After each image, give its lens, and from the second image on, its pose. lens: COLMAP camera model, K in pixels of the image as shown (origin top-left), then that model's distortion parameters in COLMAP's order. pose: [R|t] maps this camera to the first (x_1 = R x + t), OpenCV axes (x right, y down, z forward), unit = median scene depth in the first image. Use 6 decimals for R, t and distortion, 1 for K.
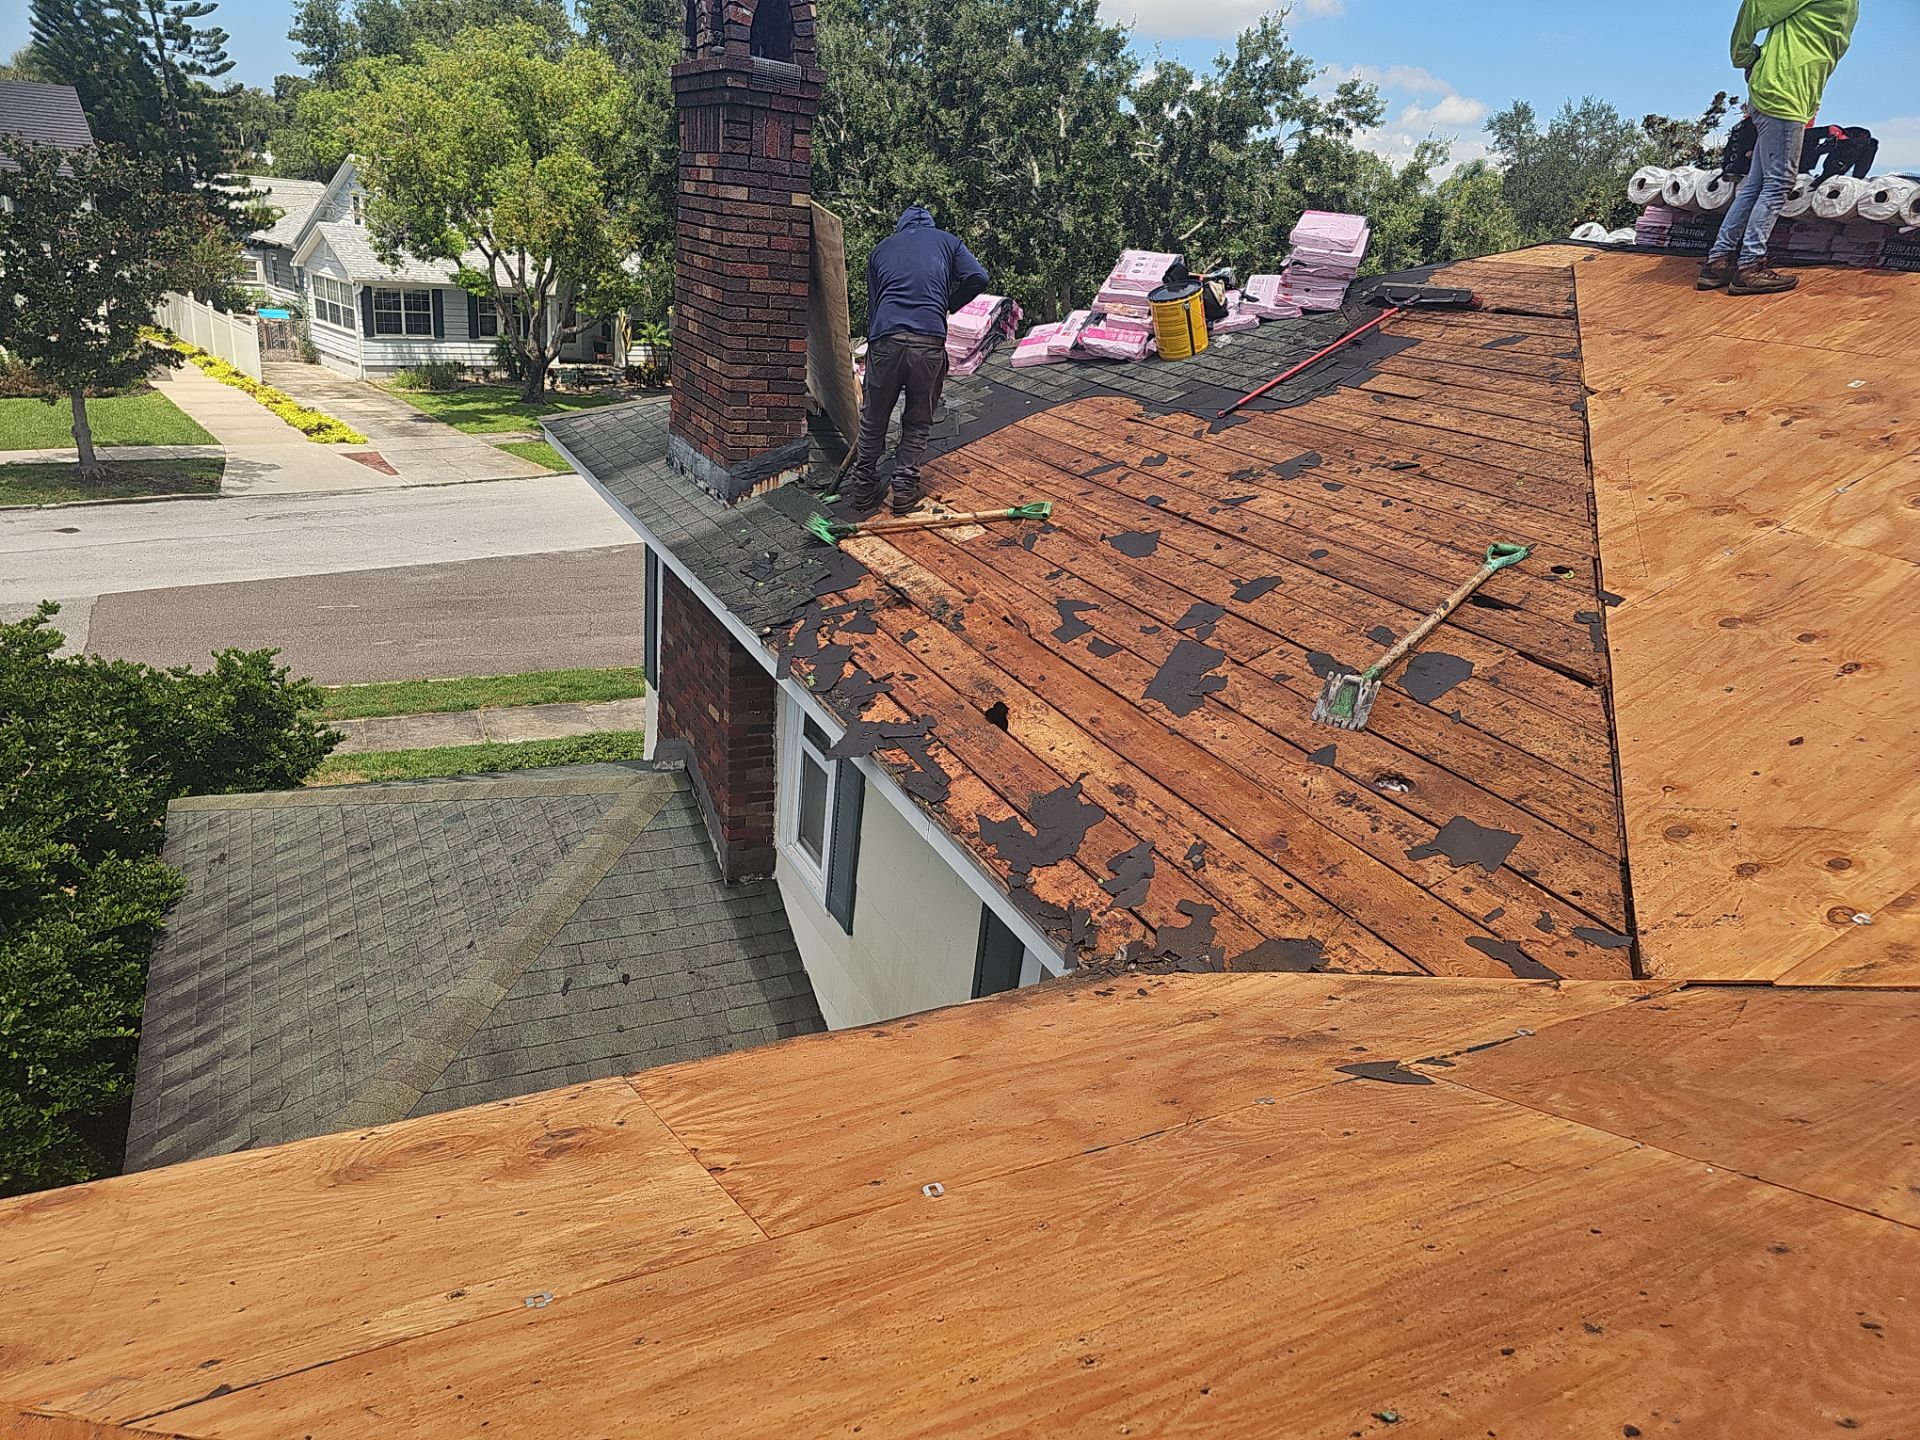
lens RADIAL K [[1326.9, 0, 951.3], [0, 1326.9, 741.3], [0, 0, 1]] dist [0.068210, -0.047851]
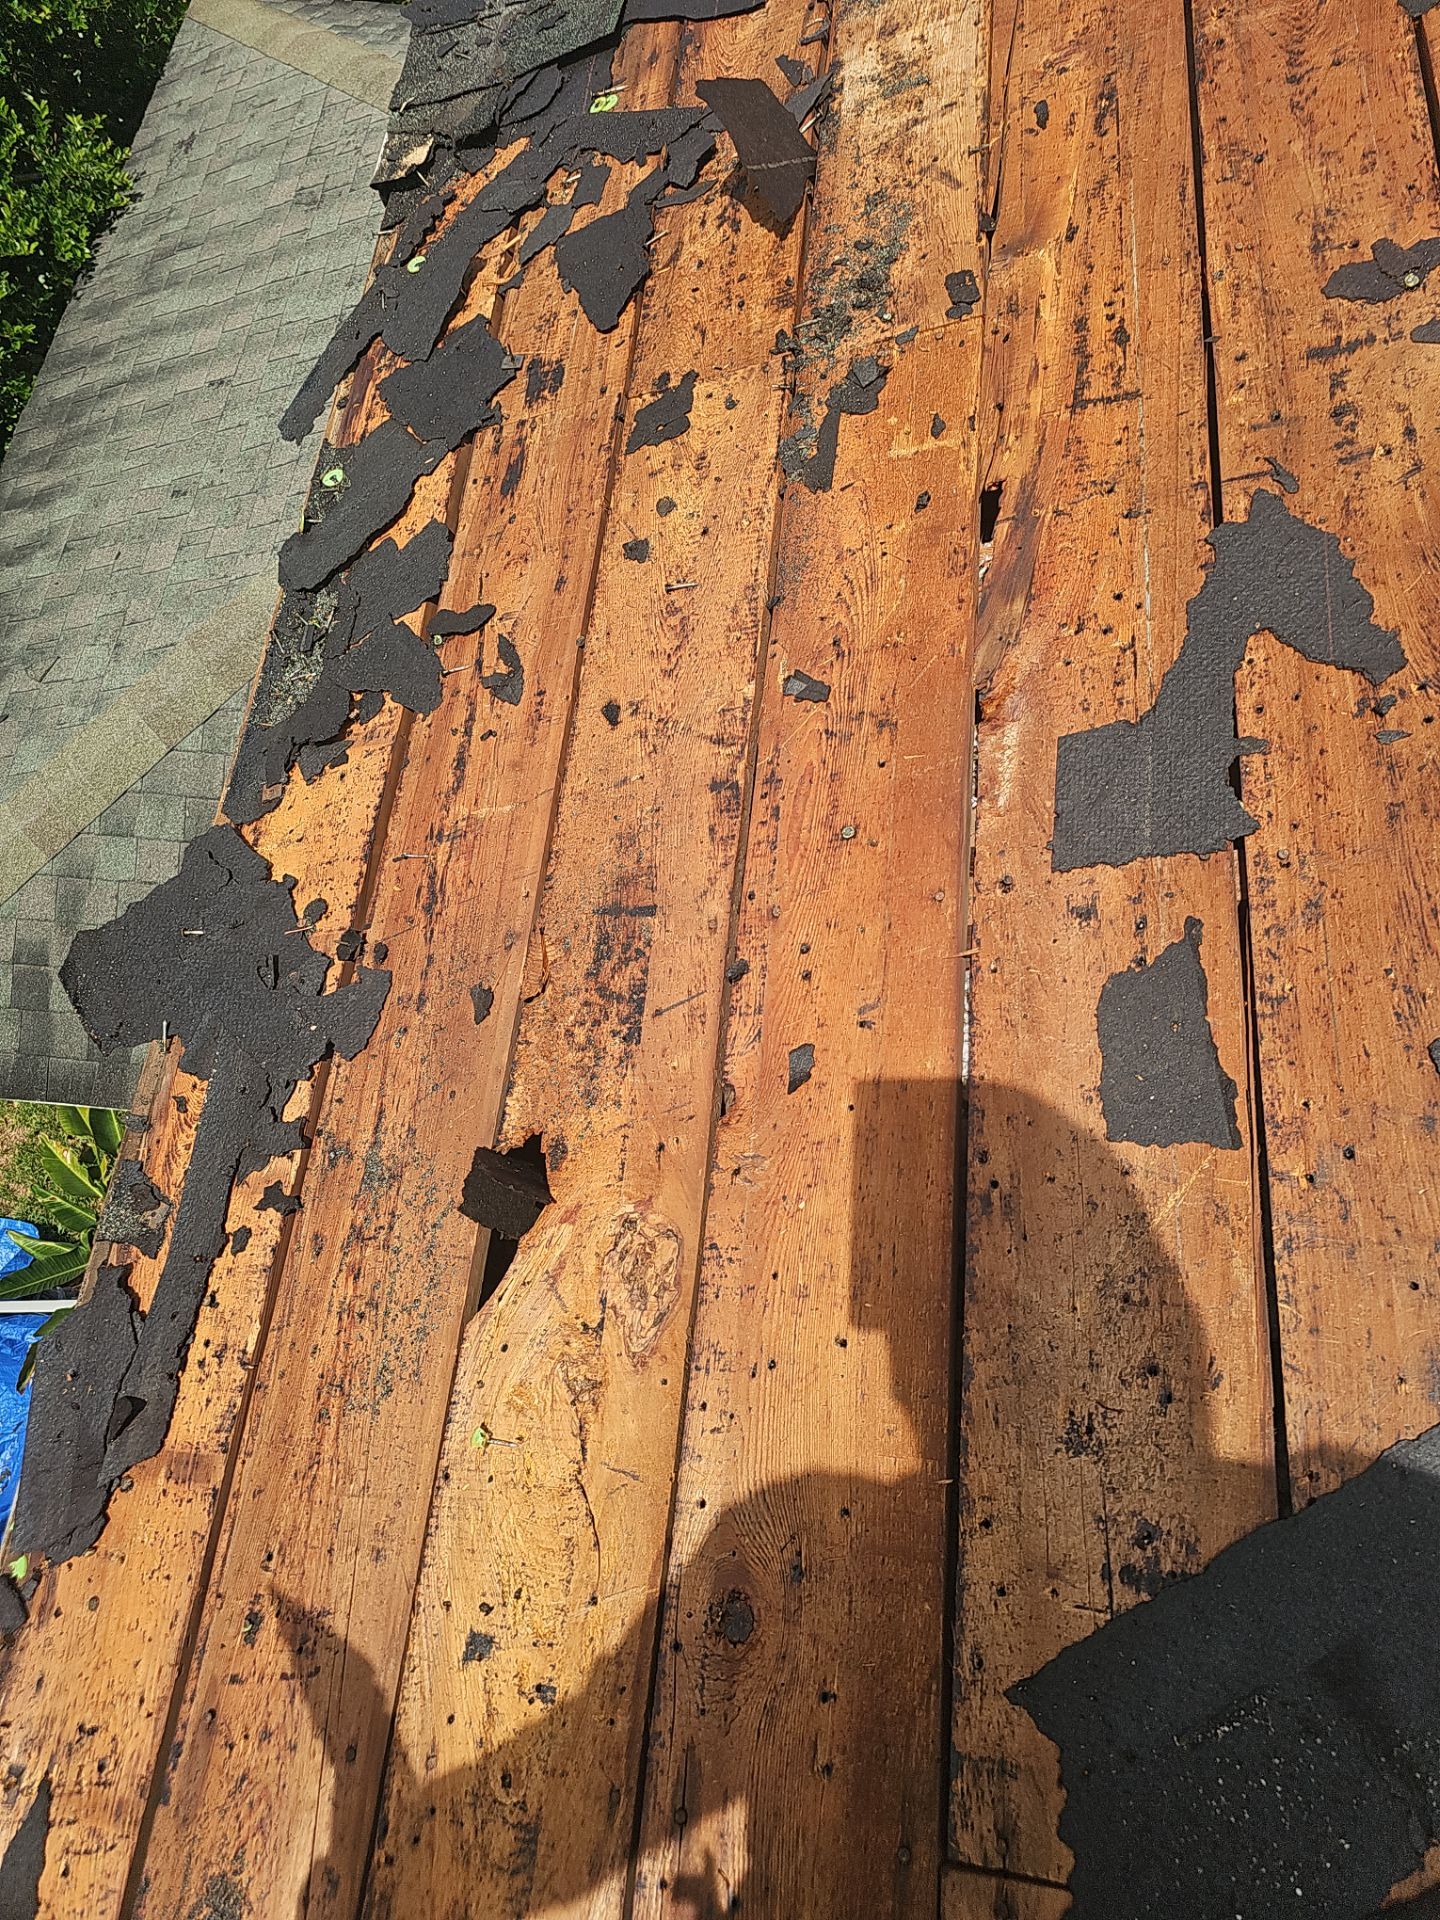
lens RADIAL K [[1326.9, 0, 720.0], [0, 1326.9, 960.0], [0, 0, 1]] dist [0.068210, -0.047851]
pose [[0.849319, 0.432294, -0.302952, 0.085857], [-0.127609, 0.725017, 0.676806, -0.151857], [0.512224, -0.536164, 0.670935, 0.653576]]
